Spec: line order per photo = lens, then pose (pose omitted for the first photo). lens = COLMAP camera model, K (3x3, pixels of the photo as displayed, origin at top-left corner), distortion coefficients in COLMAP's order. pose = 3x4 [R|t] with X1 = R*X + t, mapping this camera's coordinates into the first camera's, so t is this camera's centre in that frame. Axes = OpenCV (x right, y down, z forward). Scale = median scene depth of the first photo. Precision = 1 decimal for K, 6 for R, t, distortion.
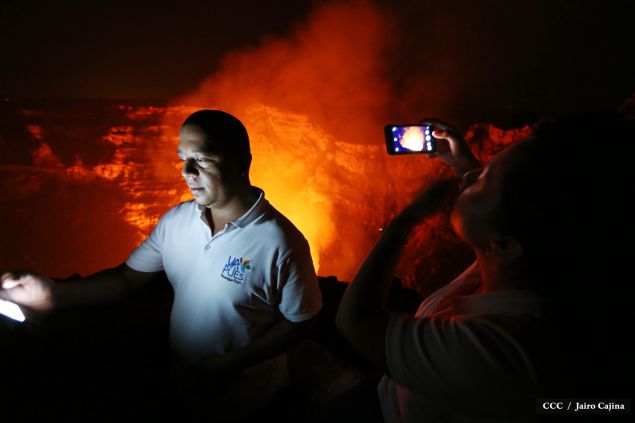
lens RADIAL K [[249.2, 0, 318.6], [0, 249.2, 212.4], [0, 0, 1]] dist [-0.012724, 0.002993]
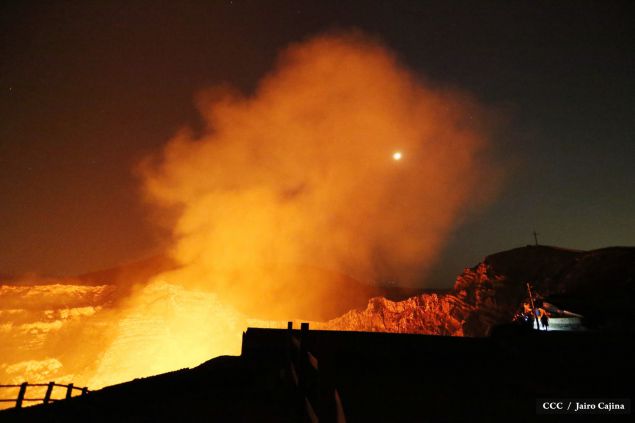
lens RADIAL K [[249.2, 0, 319.0], [0, 249.2, 214.1], [0, 0, 1]] dist [-0.012724, 0.002993]
pose [[0.917878, 0.102269, 0.383458, -0.094069], [0.158820, 0.790825, -0.591077, 0.010908], [-0.363697, 0.603438, 0.709639, -0.046293]]
